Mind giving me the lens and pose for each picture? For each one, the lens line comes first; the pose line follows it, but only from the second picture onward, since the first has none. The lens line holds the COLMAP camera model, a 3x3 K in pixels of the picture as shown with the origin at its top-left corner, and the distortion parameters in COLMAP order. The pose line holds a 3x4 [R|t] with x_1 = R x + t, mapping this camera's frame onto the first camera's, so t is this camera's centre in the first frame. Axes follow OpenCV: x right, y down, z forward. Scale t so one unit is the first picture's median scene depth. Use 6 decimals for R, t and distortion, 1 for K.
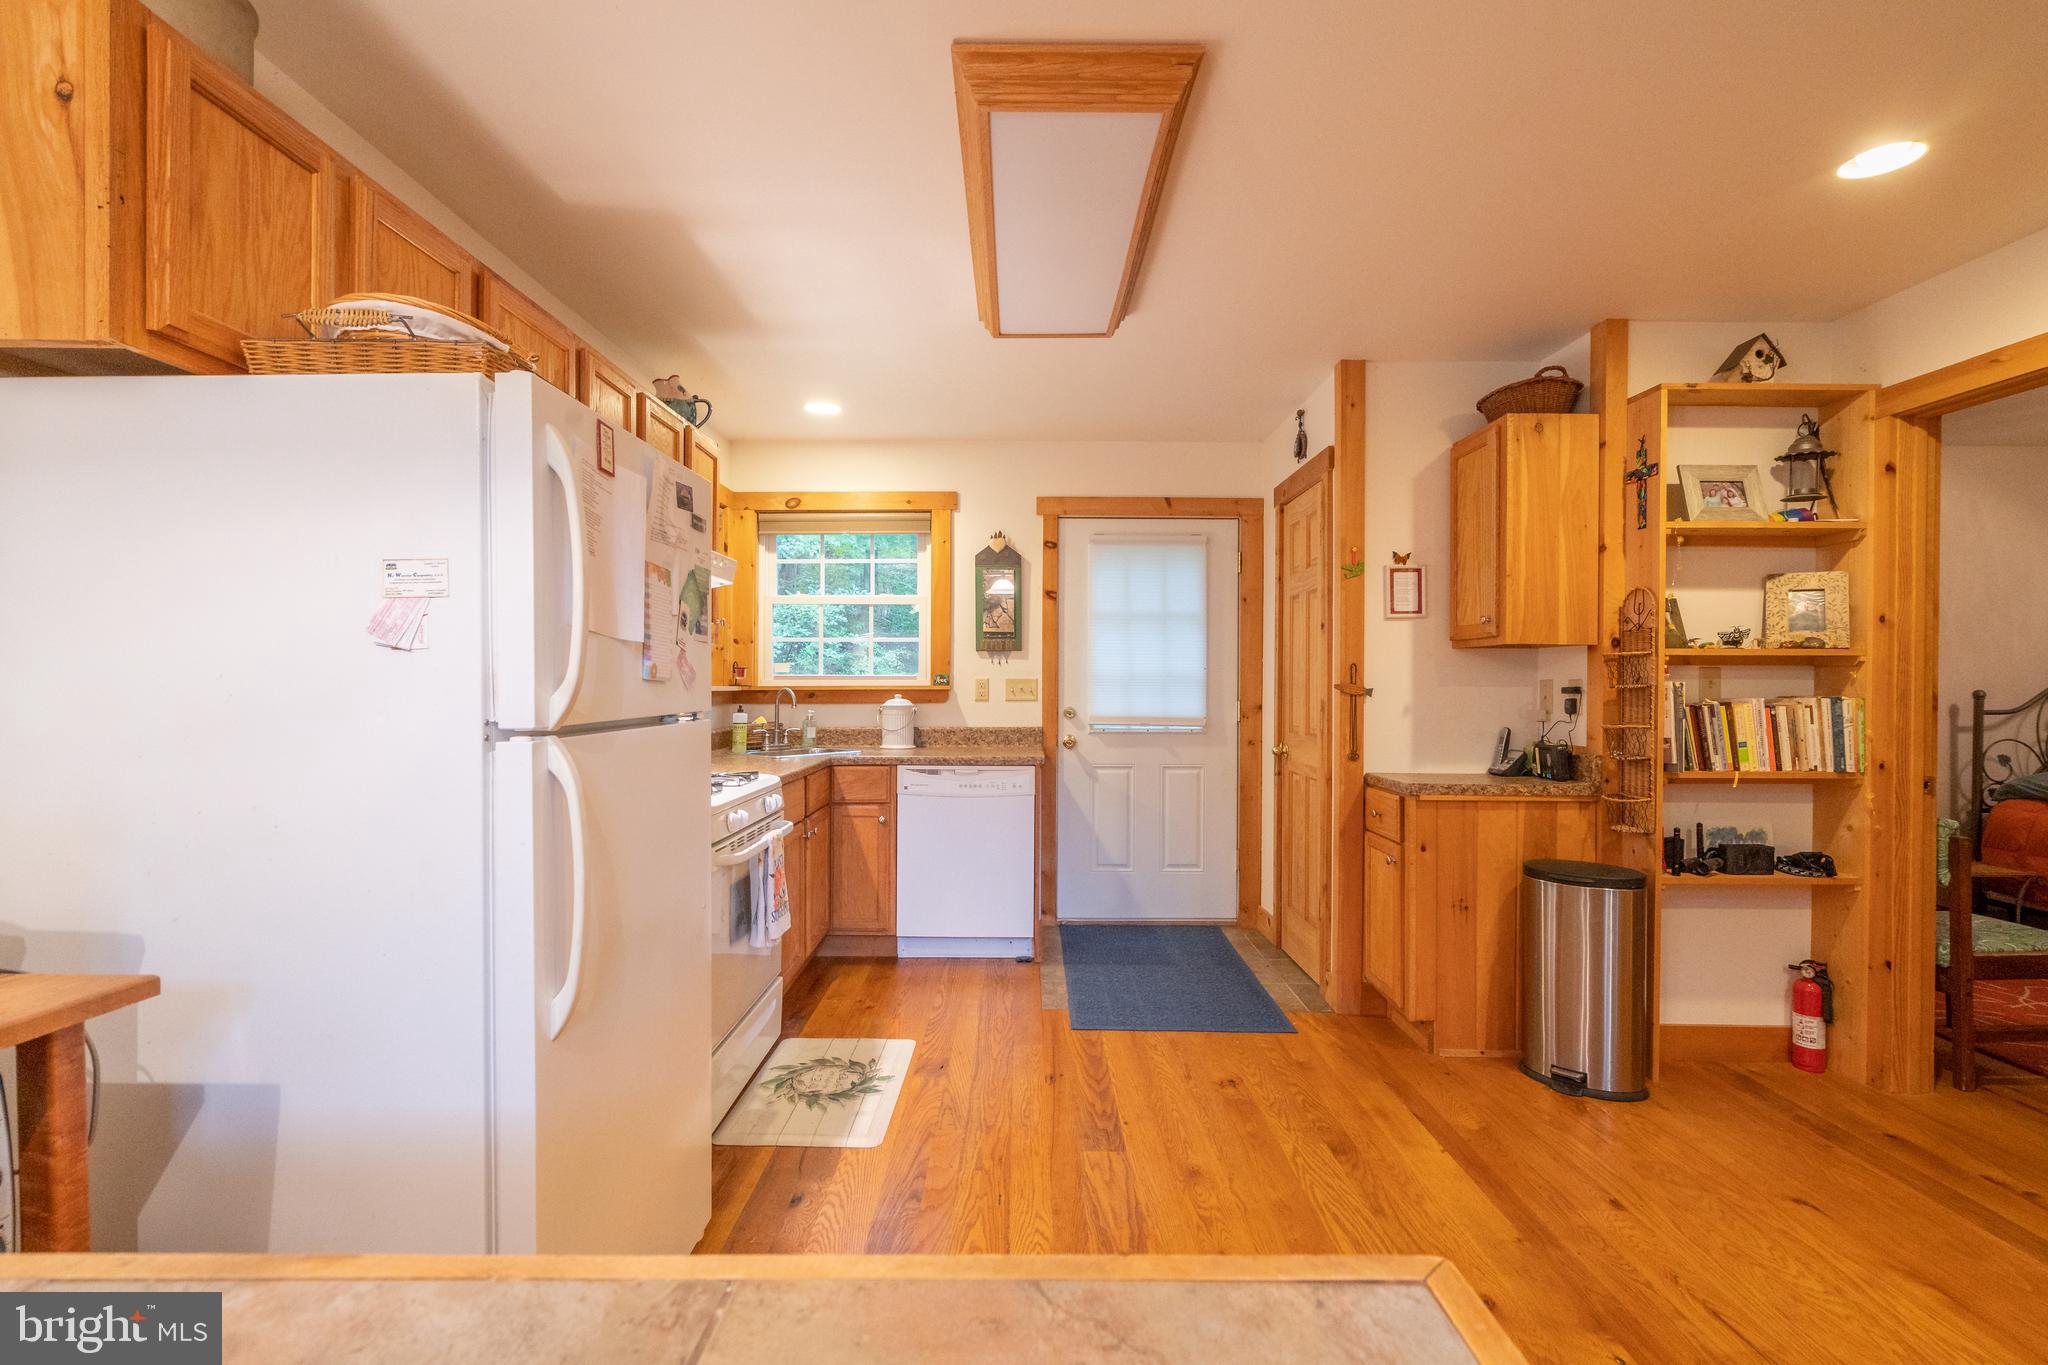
lens RADIAL K [[936.3, 0, 1024.0], [0, 936.3, 682.5], [0, 0, 1]] dist [-0.033397, 0.000060]
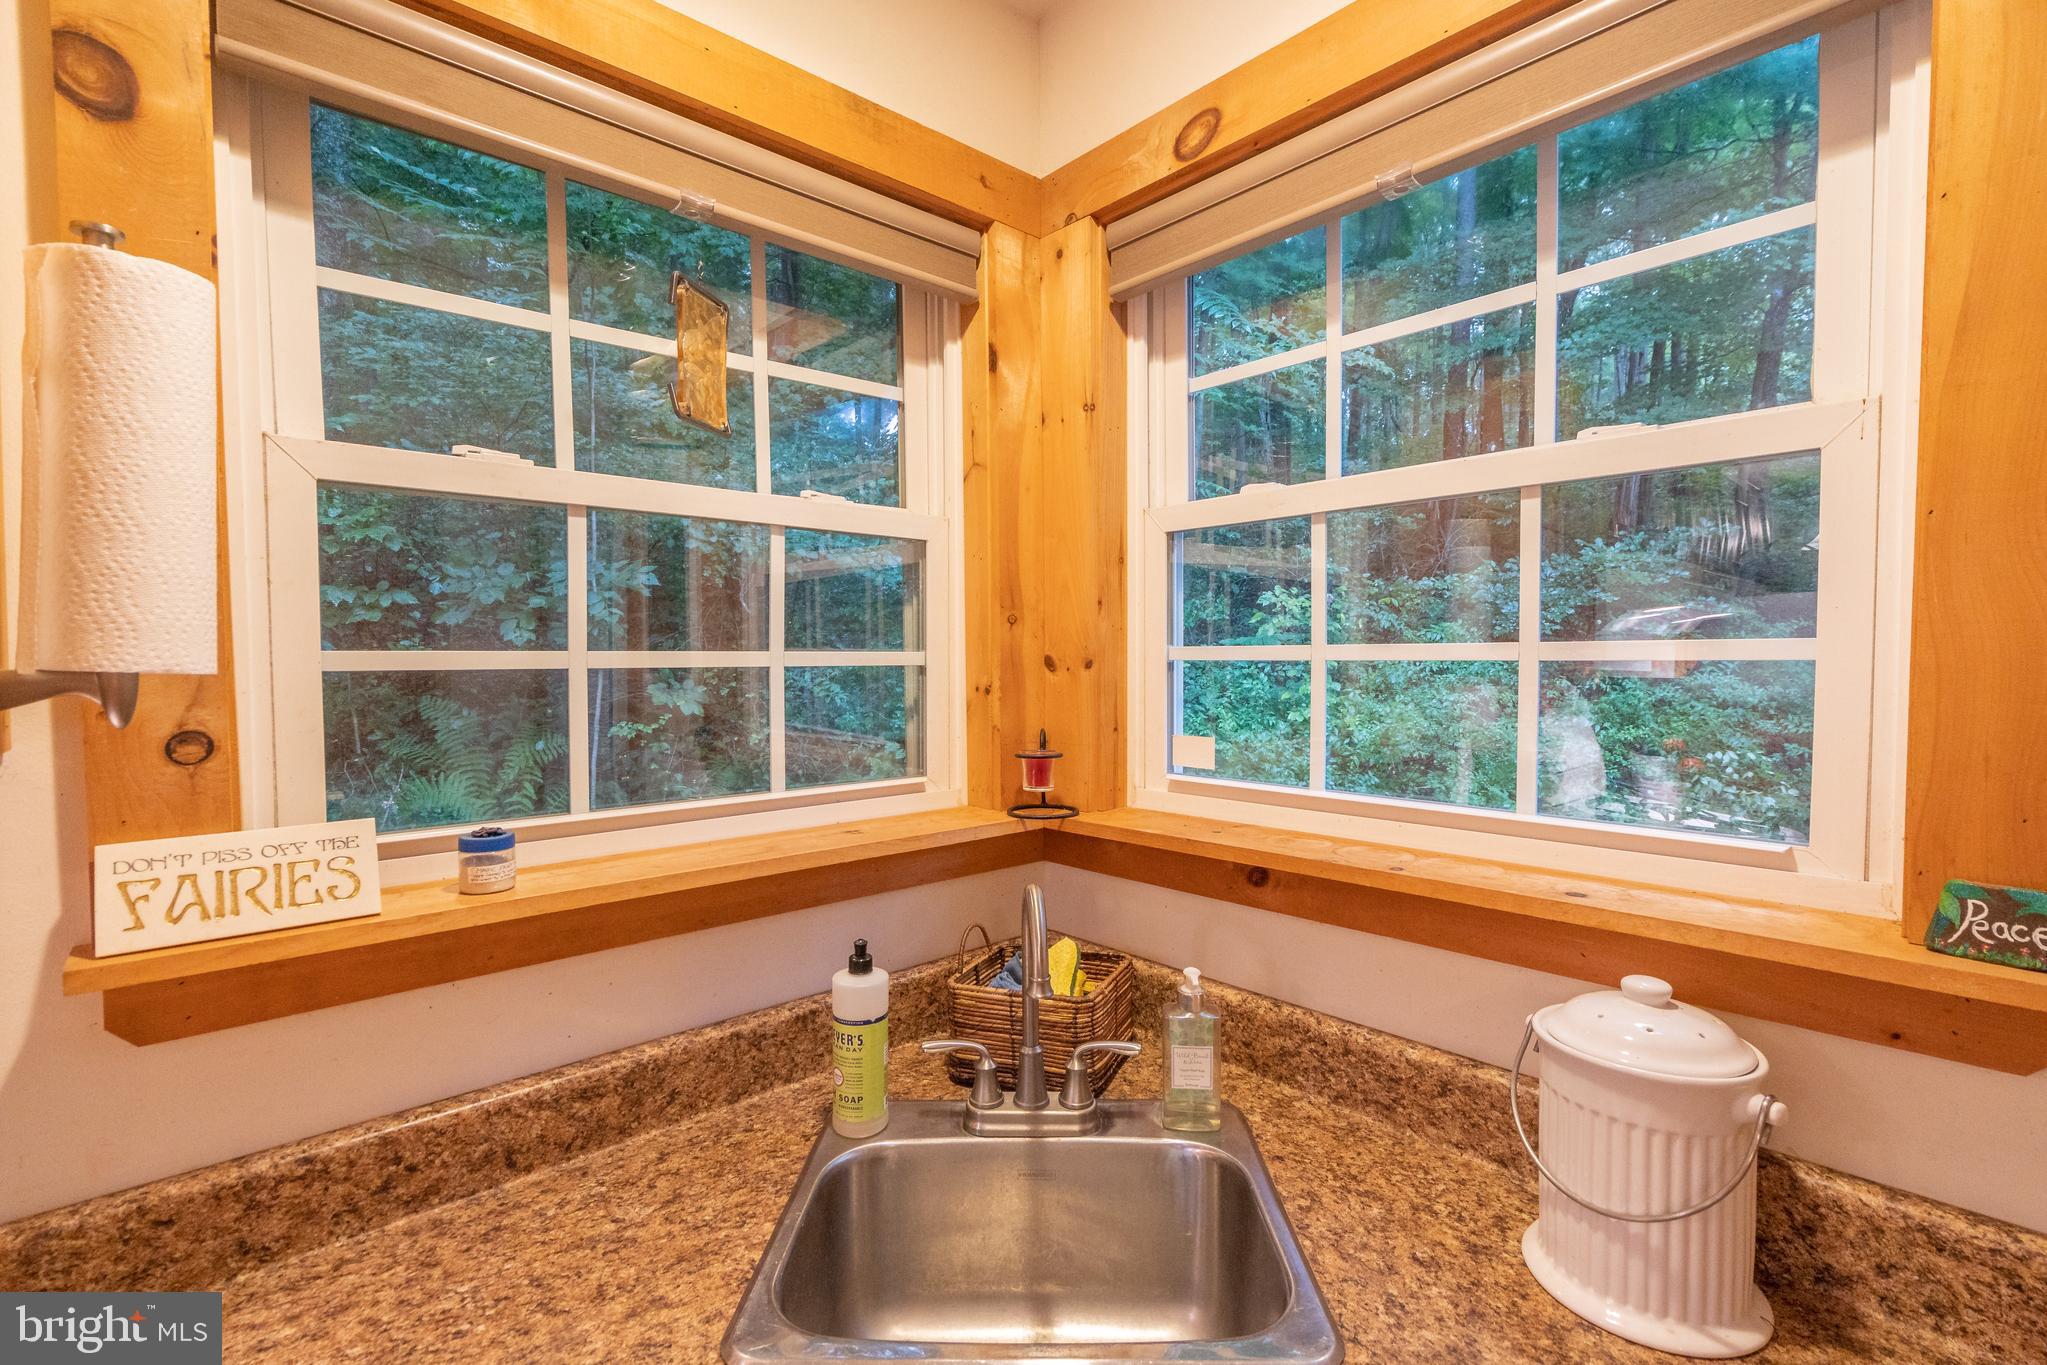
lens RADIAL K [[931.1, 0, 1023.8], [0, 931.1, 684.0], [0, 0, 1]] dist [-0.003125, 0.001349]
pose [[0.667349, 0.018234, -0.744522, -0.082712], [0.006659, 0.999514, 0.030448, -0.046646], [0.744716, -0.025277, 0.666903, 0.784745]]
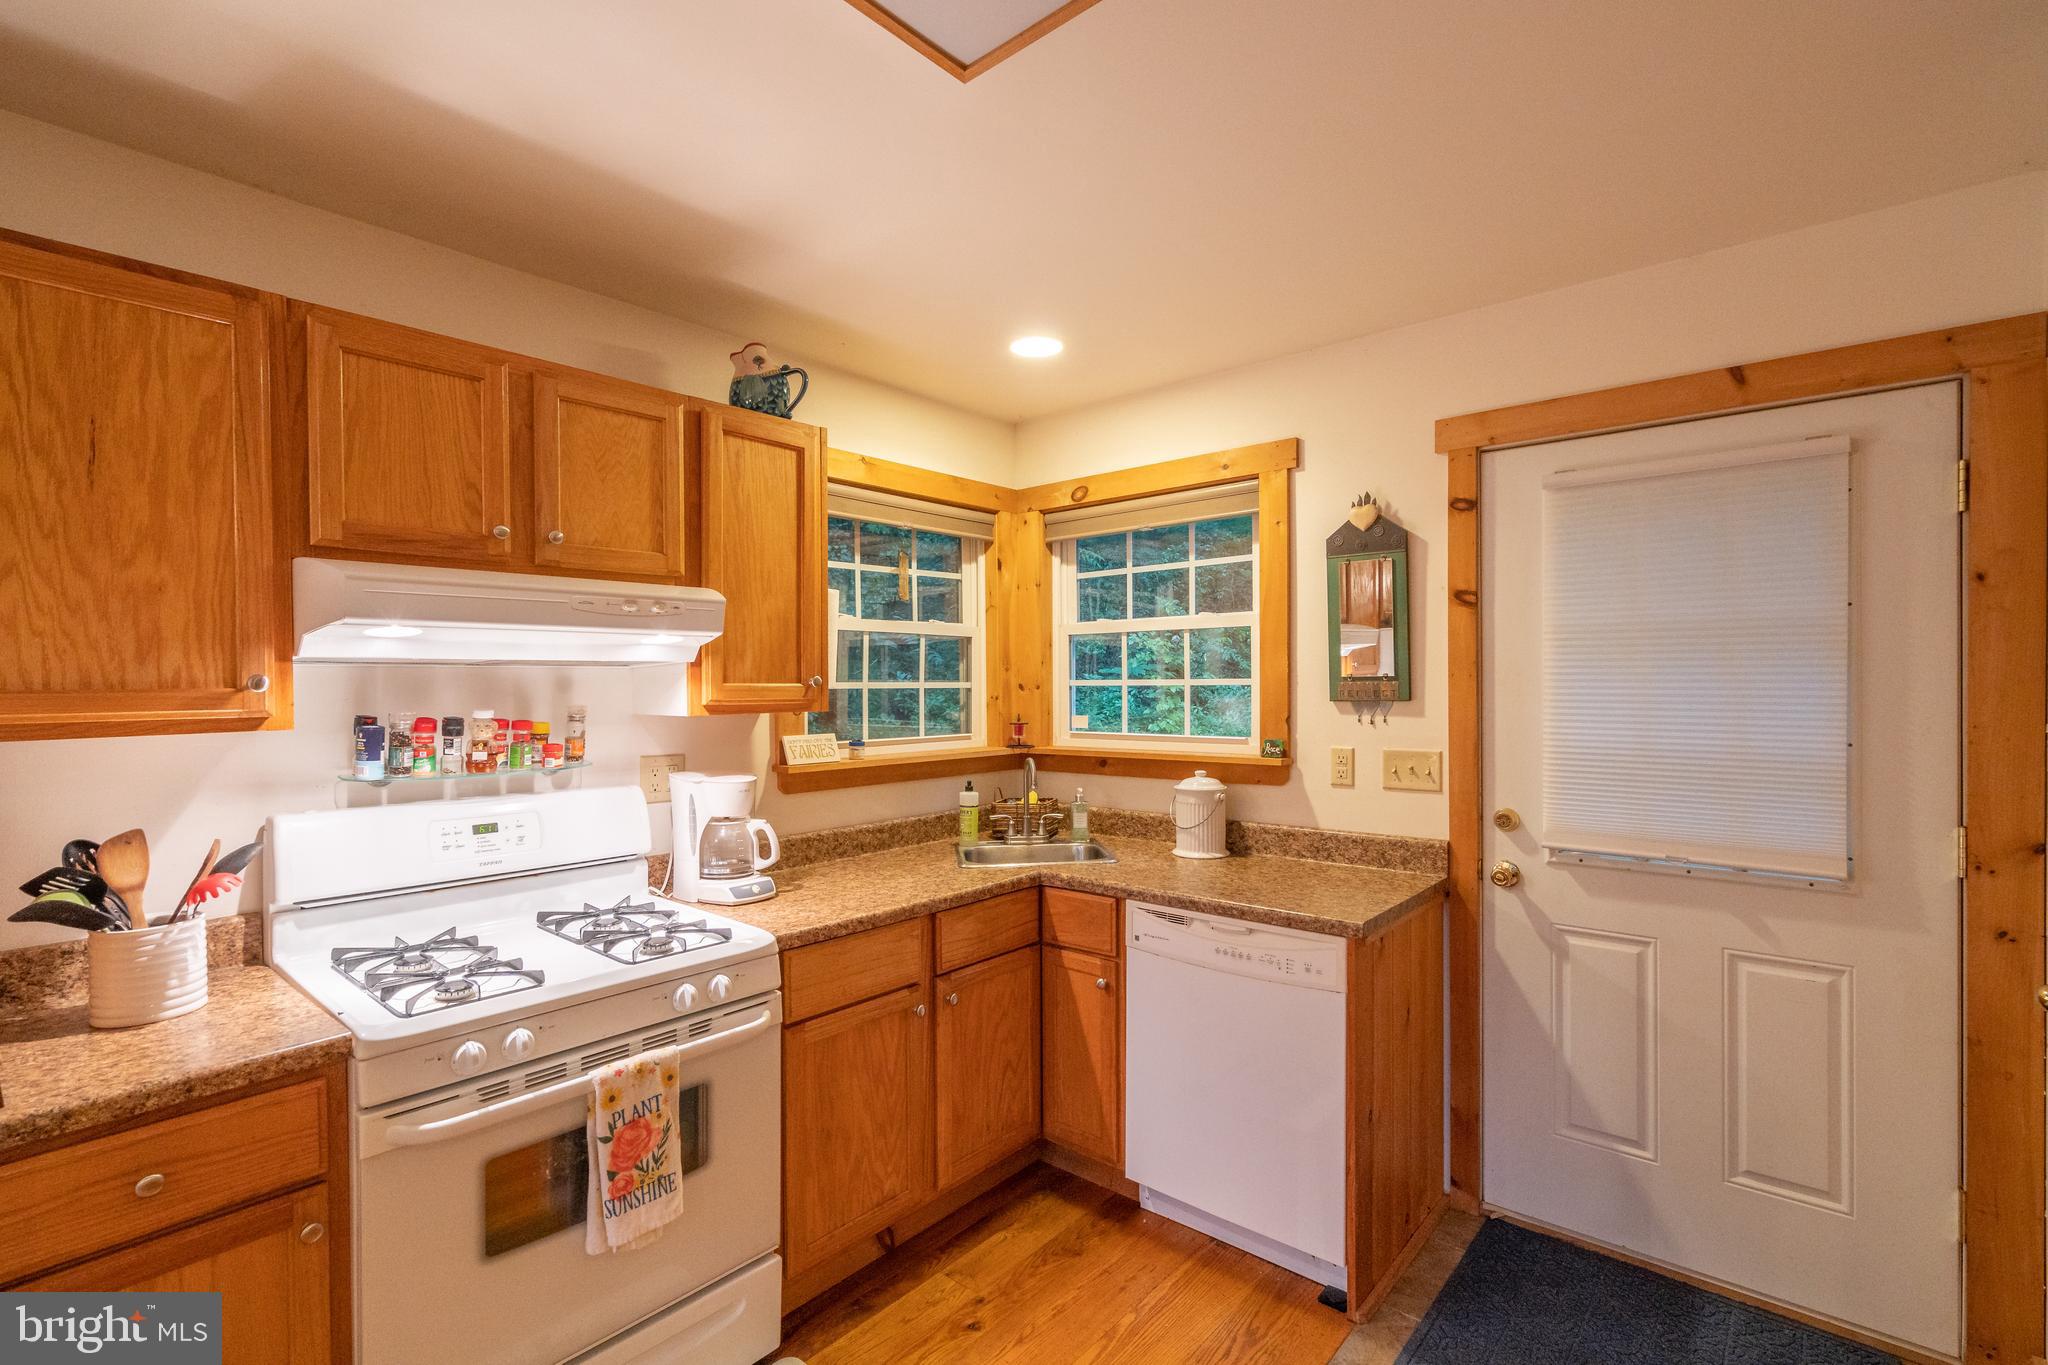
lens RADIAL K [[931.5, 0, 1024.3], [0, 931.5, 684.0], [0, 0, 1]] dist [-0.003125, 0.001349]
pose [[0.754726, -0.006225, -0.656011, 0.188938], [0.007725, 0.999970, -0.000601, -0.045953], [0.655995, -0.004614, 0.754751, 0.430369]]
